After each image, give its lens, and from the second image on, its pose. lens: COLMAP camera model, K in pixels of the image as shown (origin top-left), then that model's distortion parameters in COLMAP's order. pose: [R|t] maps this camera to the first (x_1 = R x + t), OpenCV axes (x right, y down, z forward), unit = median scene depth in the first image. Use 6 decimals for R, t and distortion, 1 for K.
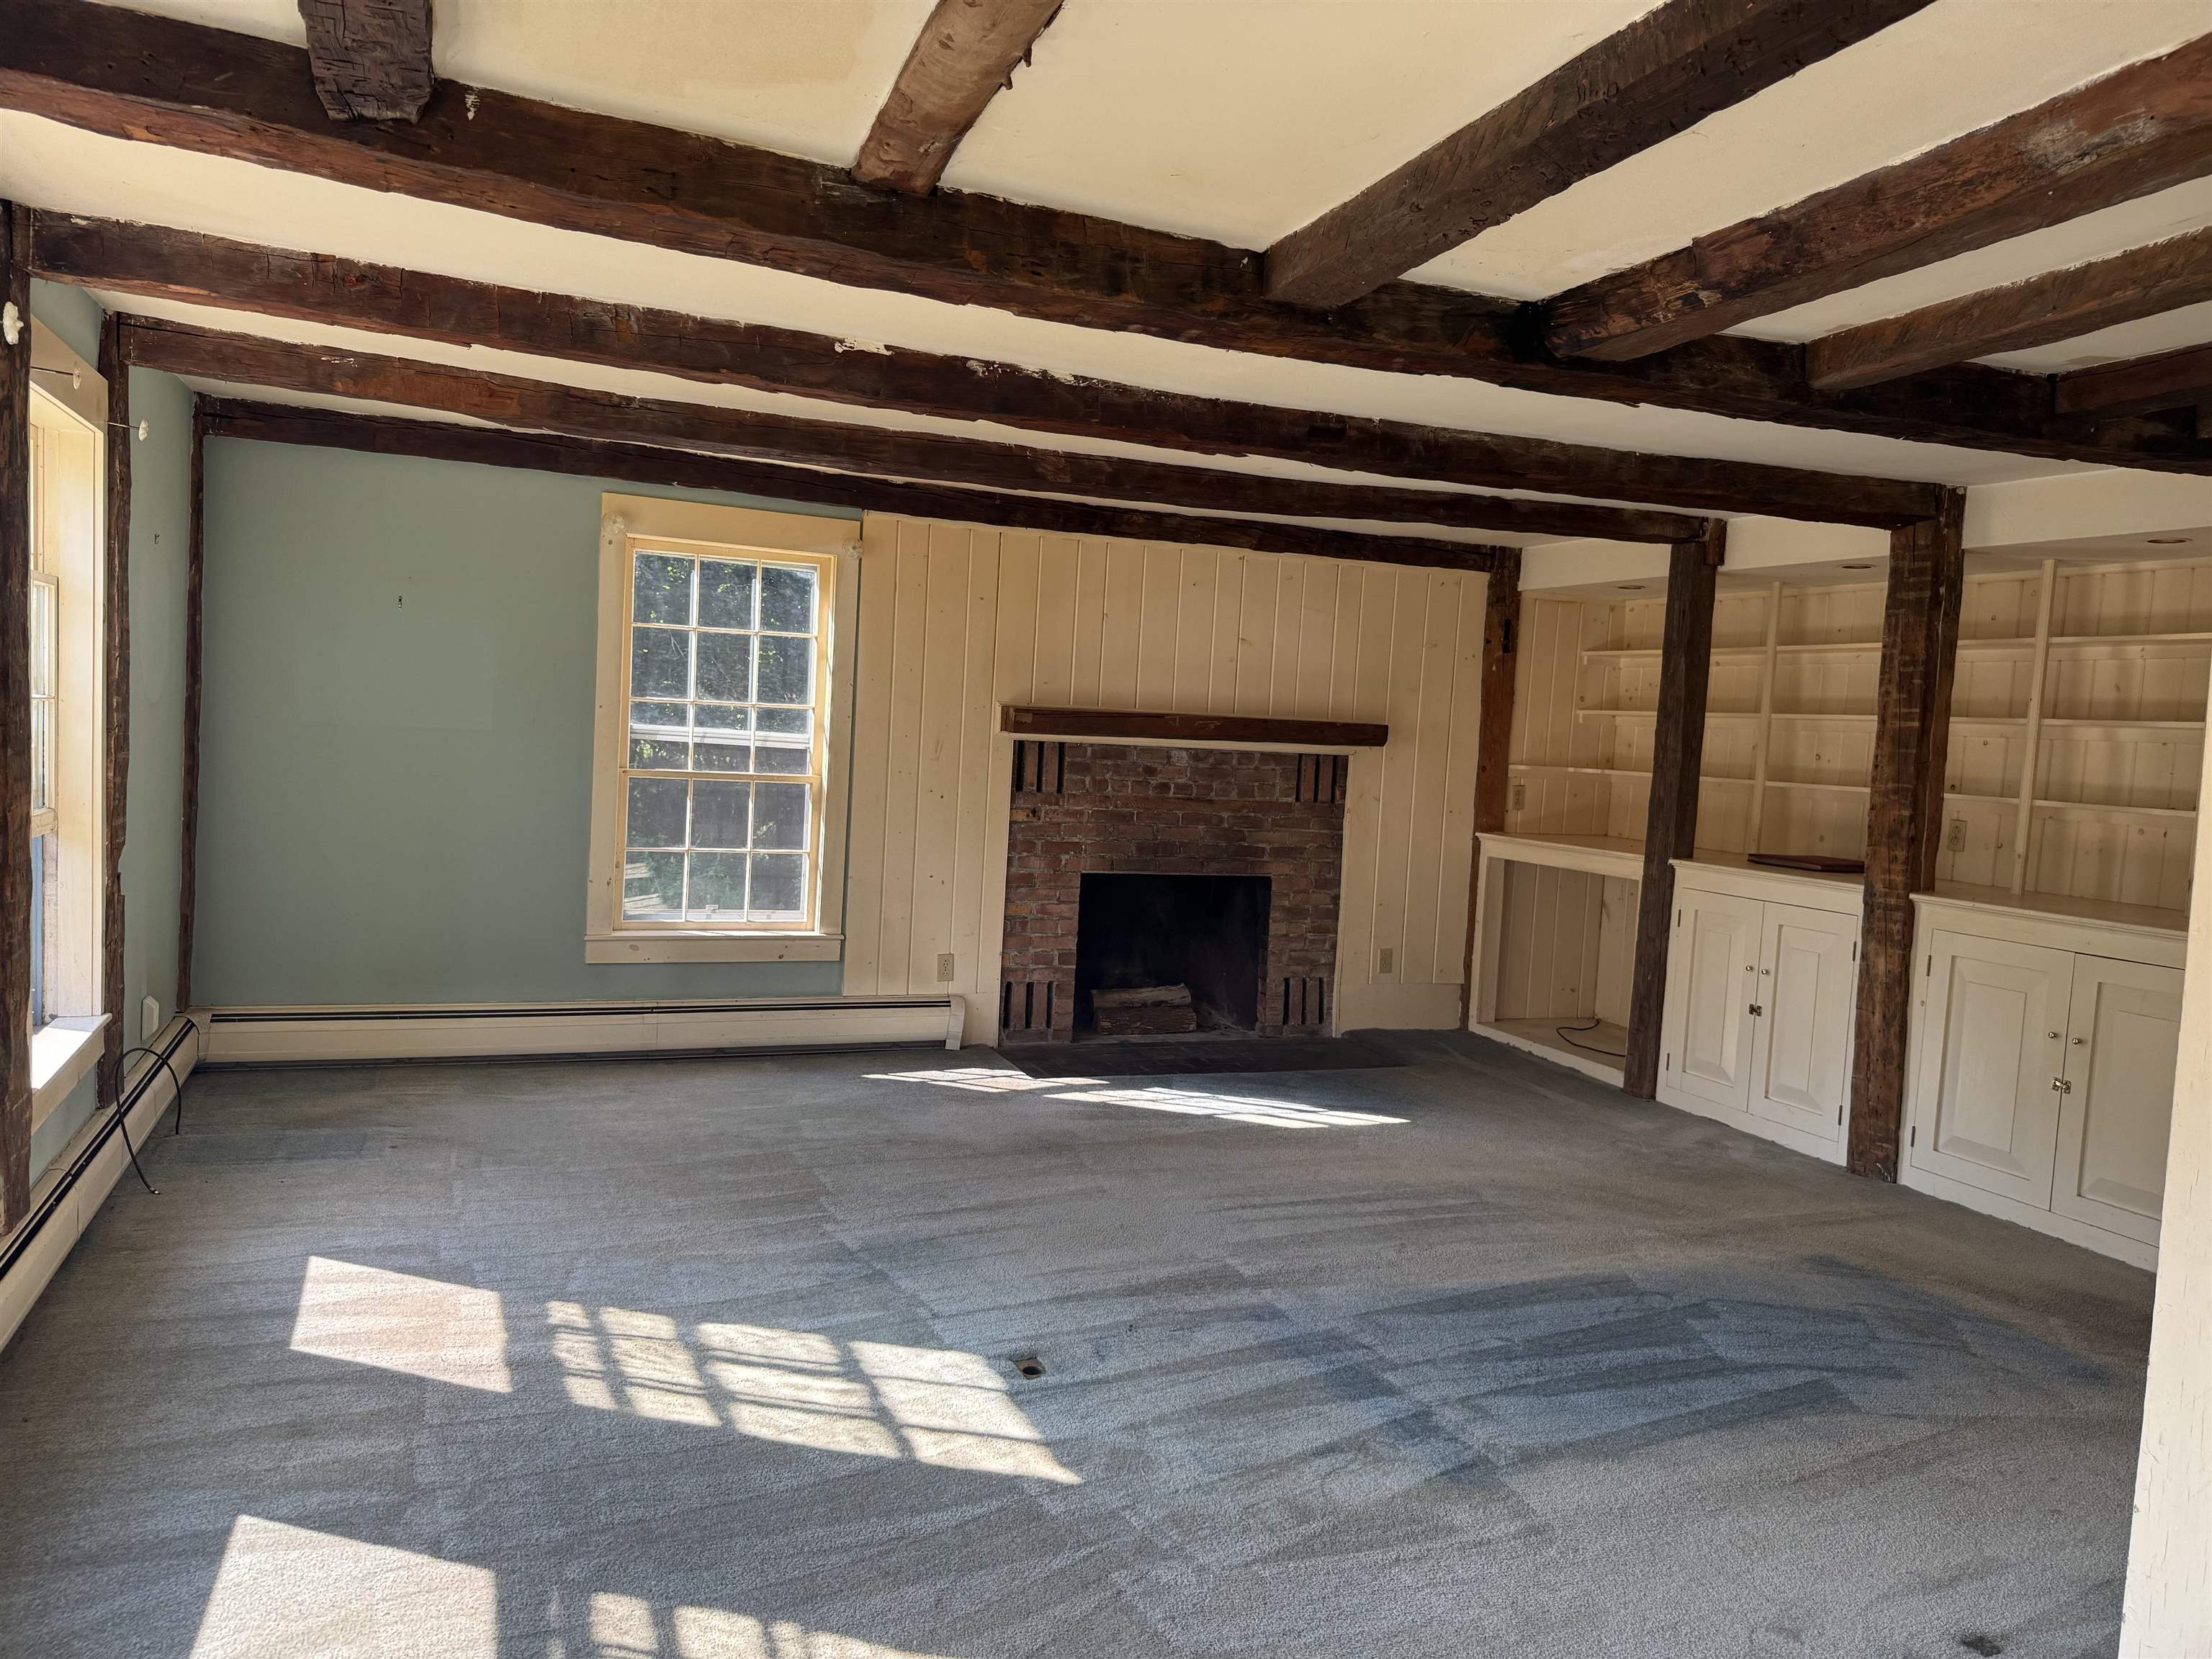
lens RADIAL K [[1543.1, 0, 1100.3], [0, 1543.1, 843.1], [0, 0, 1]] dist [0.105835, -0.170899]
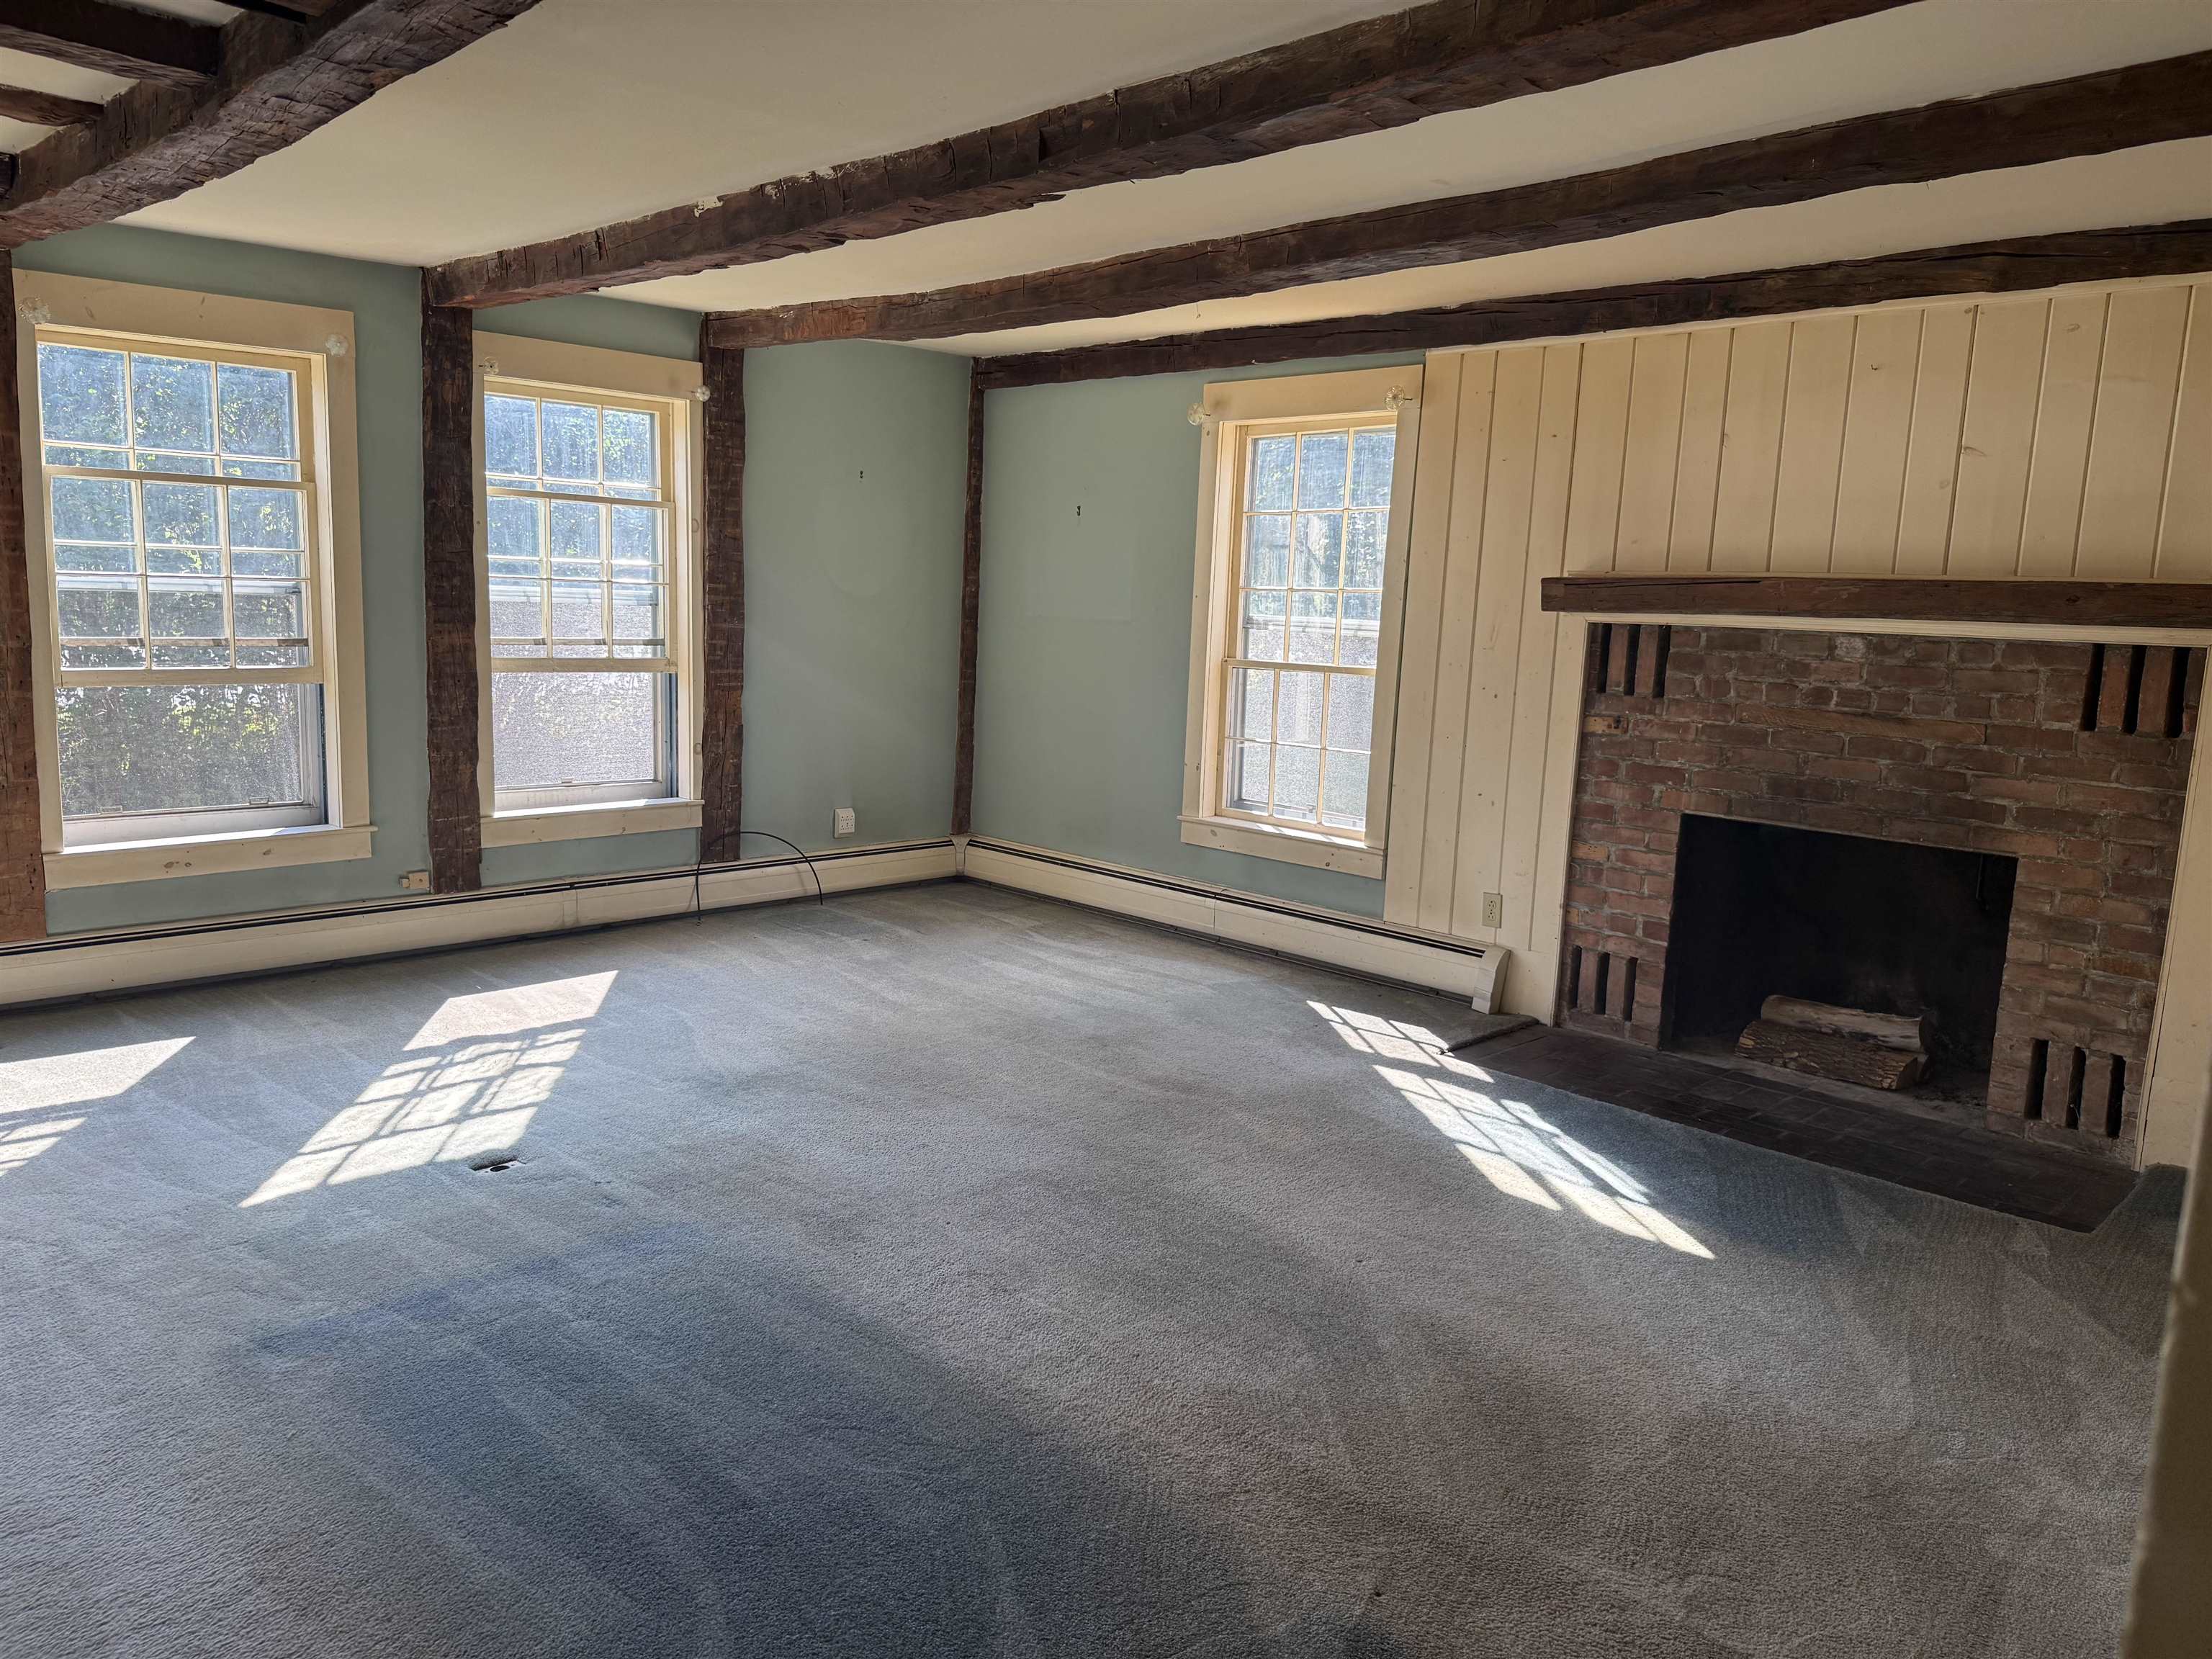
lens RADIAL K [[1543.1, 0, 1100.3], [0, 1543.1, 843.1], [0, 0, 1]] dist [0.105835, -0.170899]
pose [[0.388529, 0.107689, -0.915122, 0.541700], [-0.087324, 0.992980, 0.079776, -0.000542], [0.917289, 0.048917, 0.395205, 0.480826]]
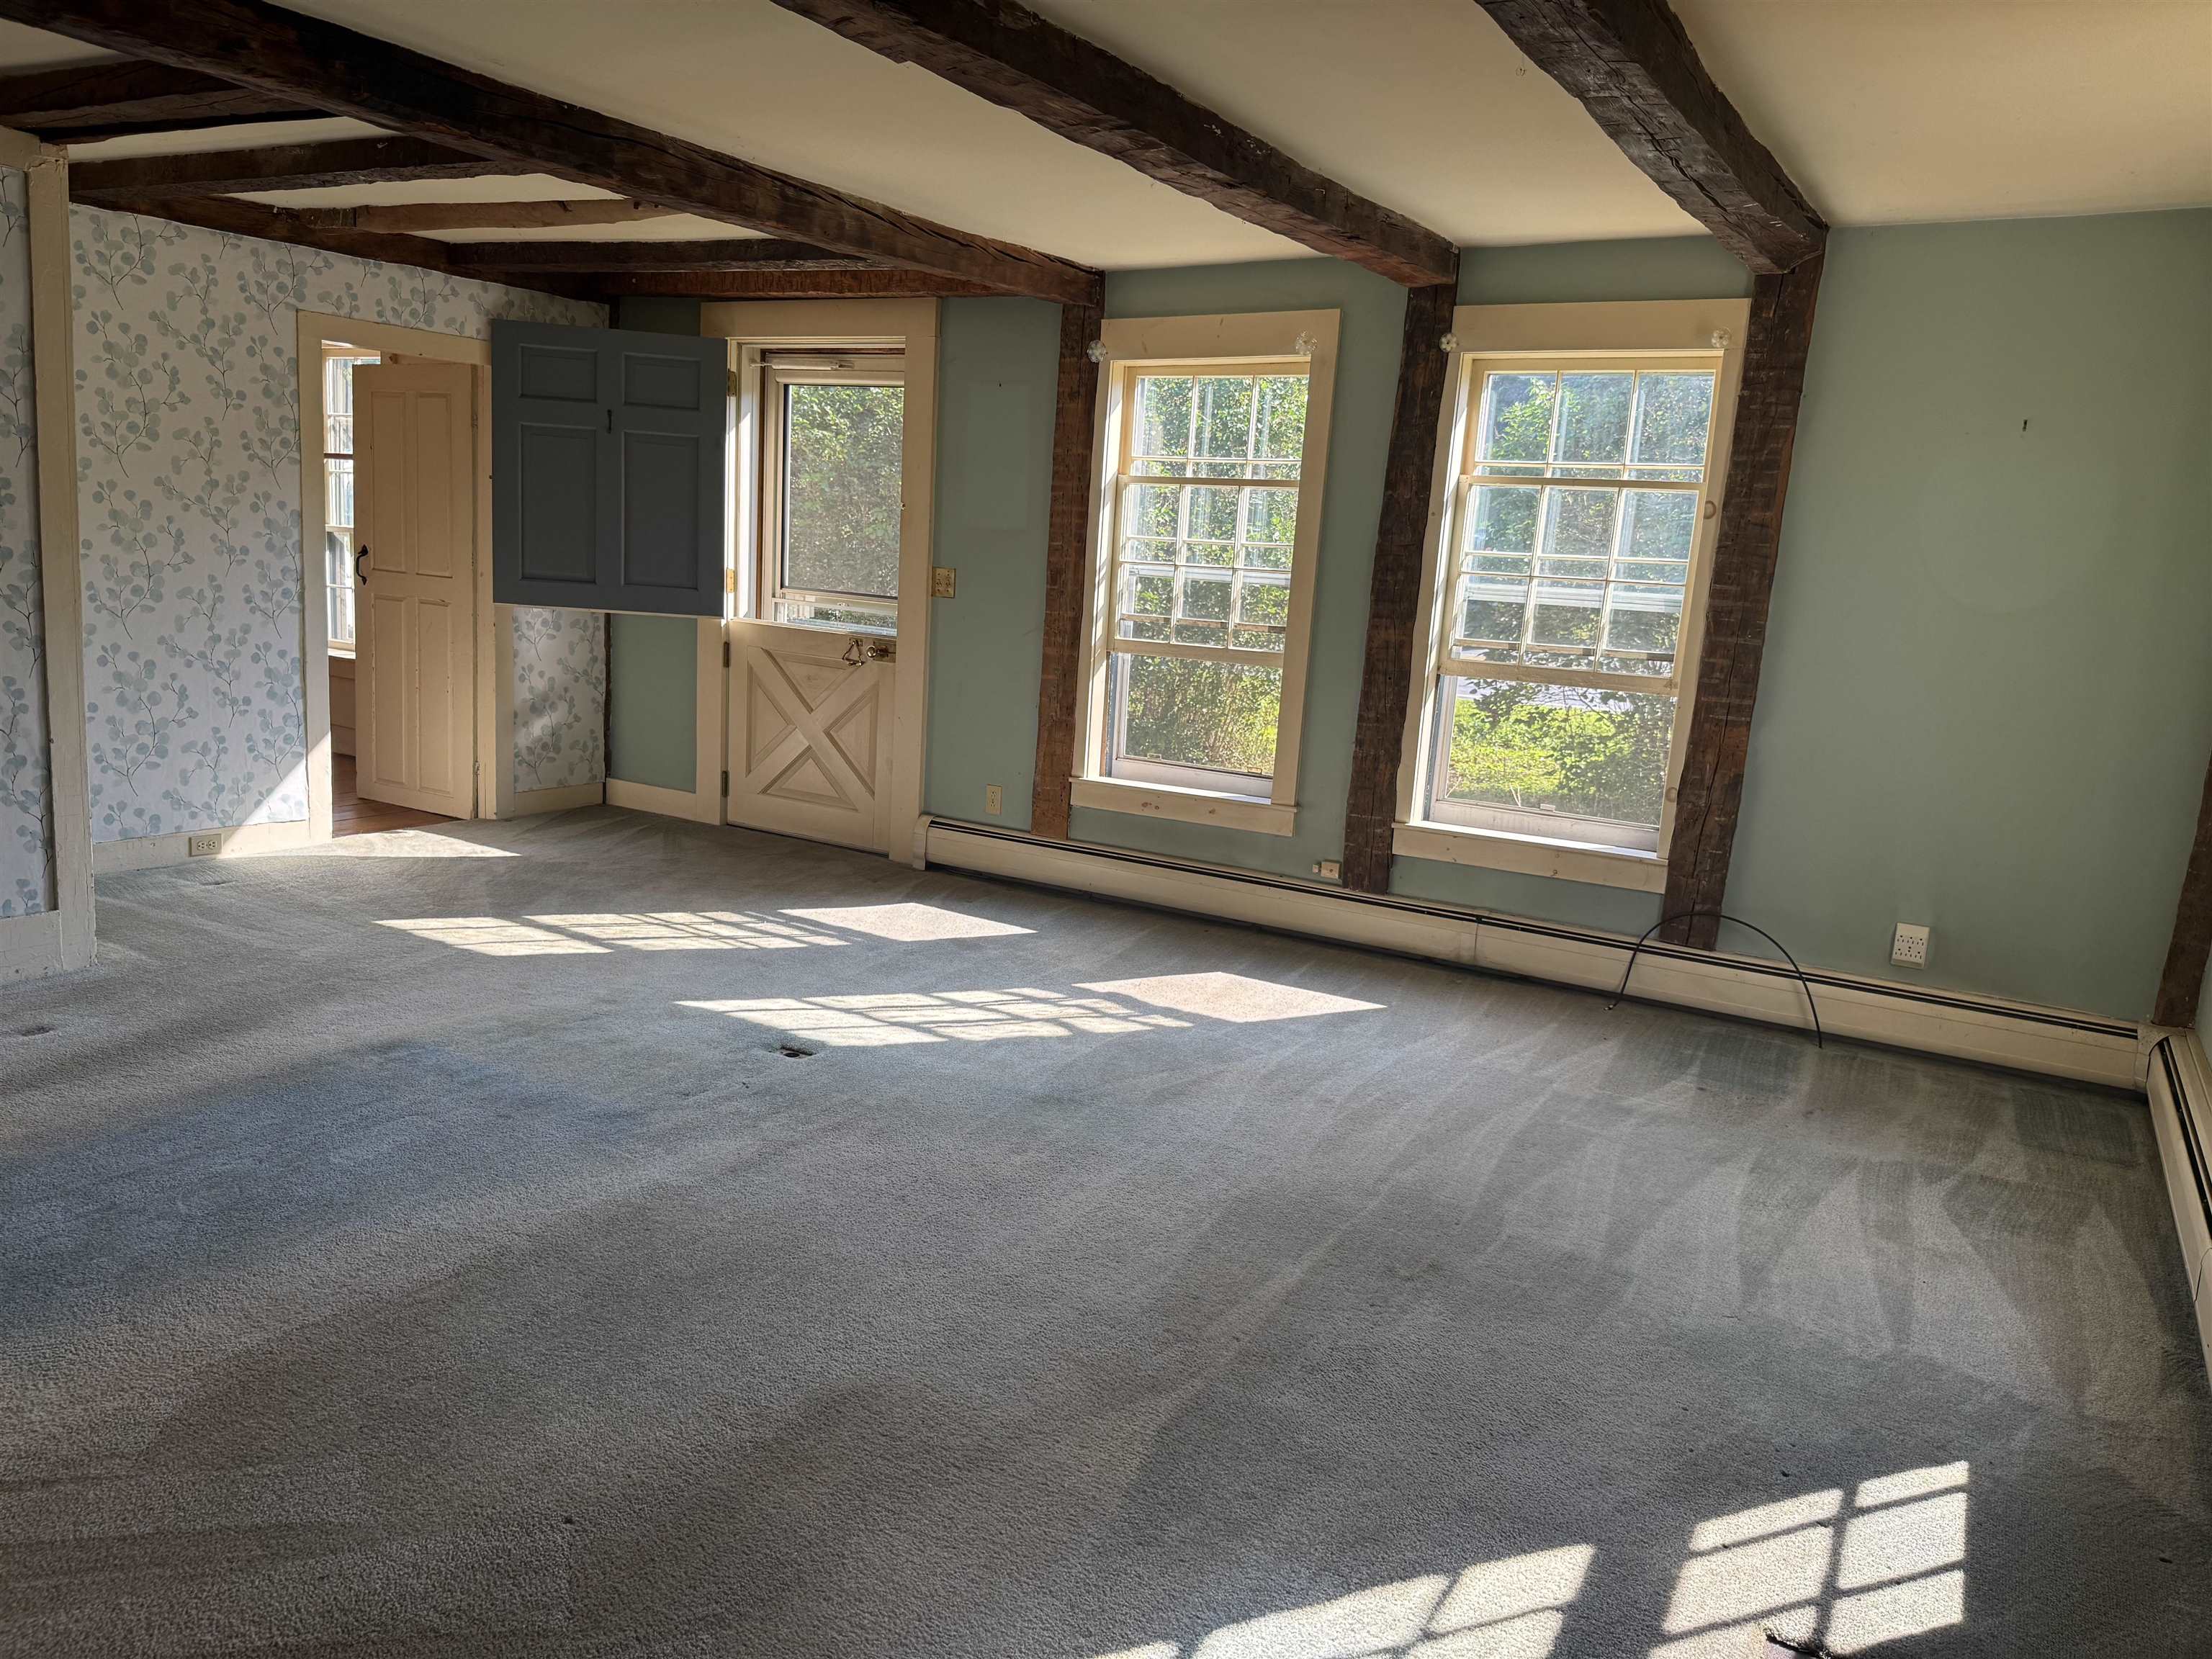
lens RADIAL K [[1531.5, 0, 1106.0], [0, 1531.5, 829.5], [0, 0, 1]] dist [0.162218, -0.166429]
pose [[-0.787061, 0.008134, -0.616821, 0.253594], [-0.151683, 0.966662, 0.206294, -0.055430], [0.597936, 0.255927, -0.759588, 1.018694]]
